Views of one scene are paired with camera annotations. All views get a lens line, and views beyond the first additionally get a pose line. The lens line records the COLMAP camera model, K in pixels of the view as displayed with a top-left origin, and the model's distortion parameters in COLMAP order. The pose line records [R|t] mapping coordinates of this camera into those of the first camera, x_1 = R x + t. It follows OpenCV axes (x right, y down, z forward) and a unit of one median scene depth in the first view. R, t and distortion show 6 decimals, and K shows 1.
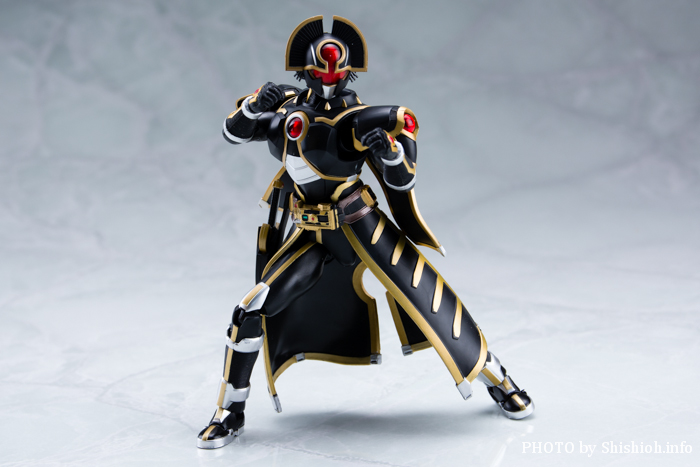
lens RADIAL K [[1407.8, 0, 326.4], [0, 1407.8, 233.0], [0, 0, 1]] dist [0.017759, 0.115575]
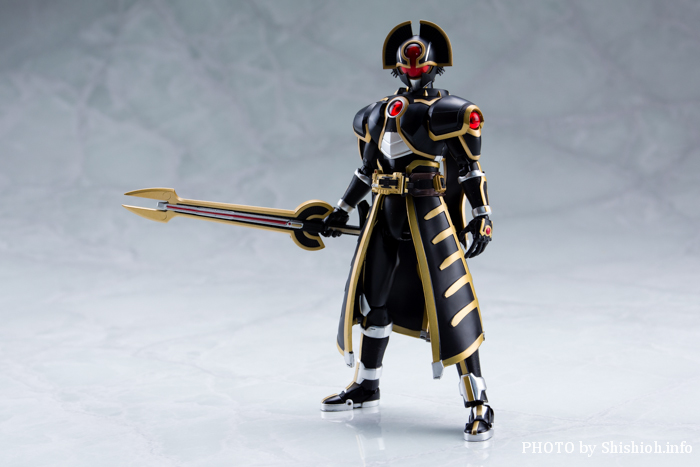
lens RADIAL K [[1464.7, 0, 347.6], [0, 1464.7, 214.1], [0, 0, 1]] dist [0.044188, -0.082734]
pose [[0.999842, 0.011570, -0.013522, 0.025781], [-0.012216, 0.998736, -0.048748, 0.025950], [0.012941, 0.048905, 0.998720, -0.175658]]
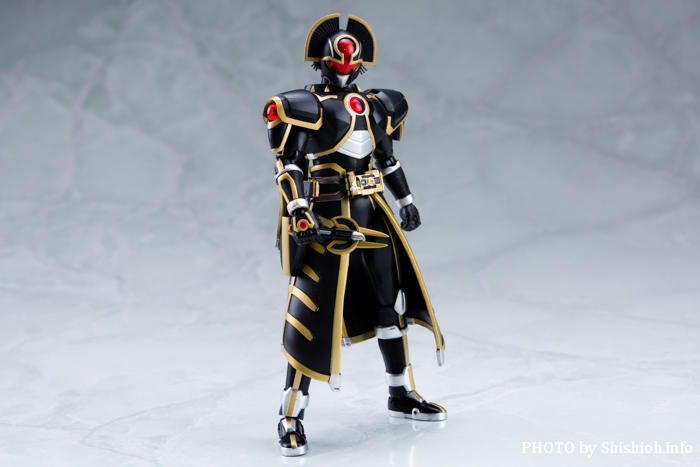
lens RADIAL K [[1464.7, 0, 347.6], [0, 1464.7, 214.1], [0, 0, 1]] dist [0.044188, -0.082734]
pose [[0.999432, 0.006124, -0.033151, 0.031237], [-0.007588, 0.998993, -0.044224, 0.000235], [0.032847, 0.044450, 0.998471, -0.026060]]
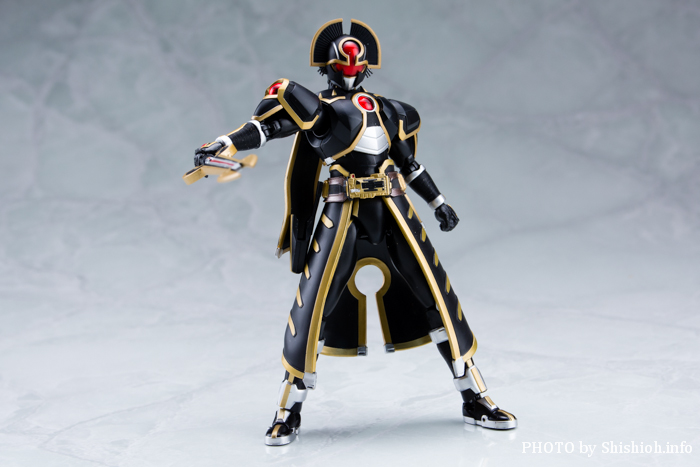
lens RADIAL K [[1464.7, 0, 347.6], [0, 1464.7, 214.1], [0, 0, 1]] dist [0.044188, -0.082734]
pose [[0.999948, 0.003857, -0.009447, 0.030942], [-0.004251, 0.999106, -0.042064, -0.001181], [0.009277, 0.042102, 0.999070, -0.016608]]
